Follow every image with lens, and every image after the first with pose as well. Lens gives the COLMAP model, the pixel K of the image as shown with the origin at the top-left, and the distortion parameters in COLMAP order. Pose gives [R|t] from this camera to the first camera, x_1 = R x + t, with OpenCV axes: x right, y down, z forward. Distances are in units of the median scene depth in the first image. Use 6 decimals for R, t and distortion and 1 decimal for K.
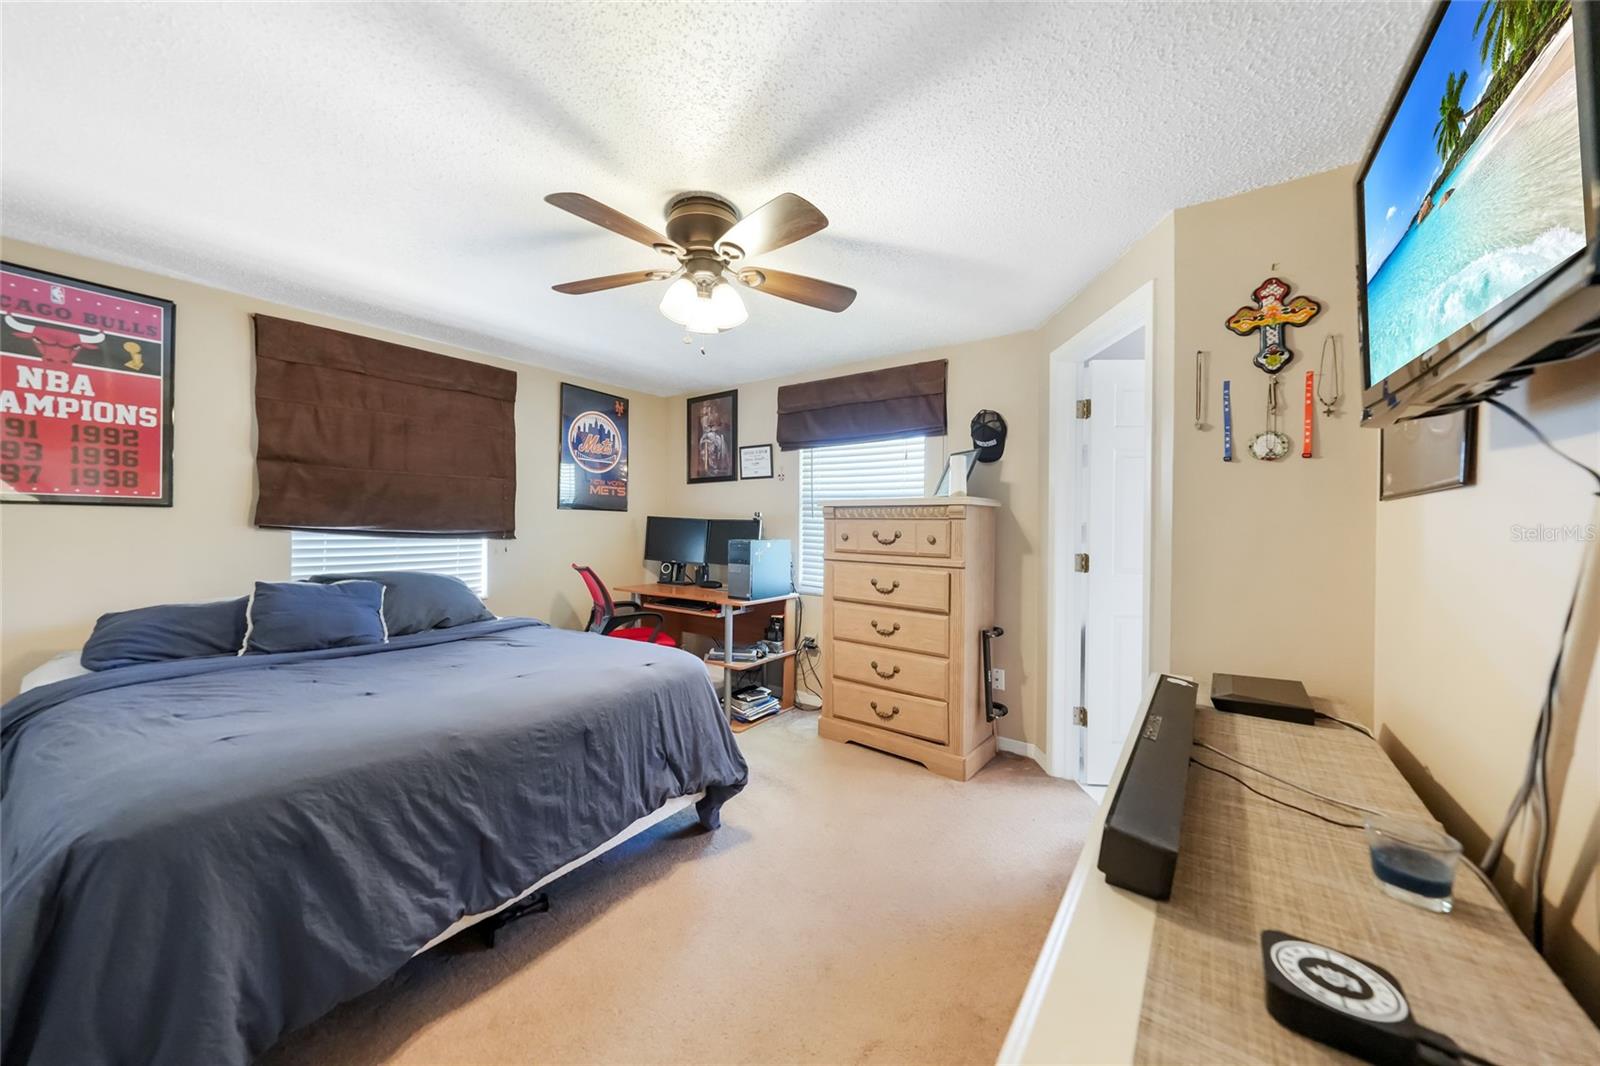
lens RADIAL K [[573.3, 0, 800.0], [0, 573.3, 533.0], [0, 0, 1]] dist [-0.002448, 0.005131]
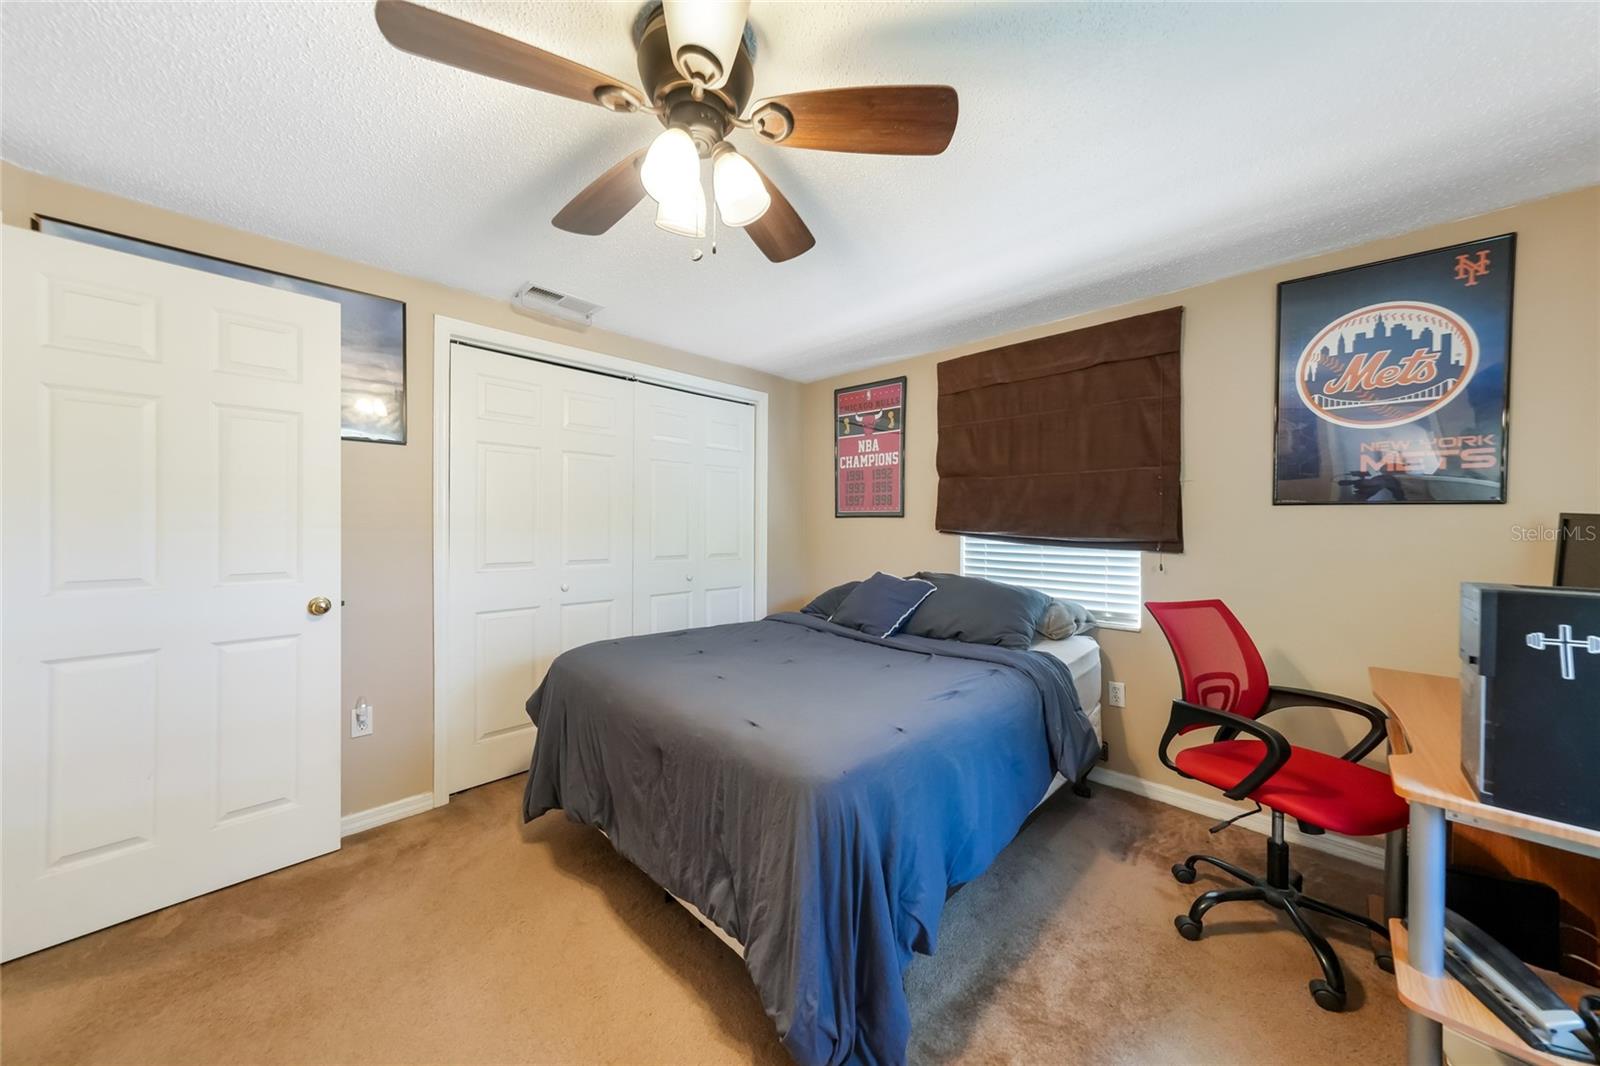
lens RADIAL K [[573.3, 0, 800.0], [0, 573.3, 533.0], [0, 0, 1]] dist [-0.002448, 0.005131]
pose [[-0.192516, -0.004857, -0.981282, 0.329934], [-0.031154, 0.999514, 0.001165, 0.000030], [0.980799, 0.030795, -0.192573, 0.903910]]
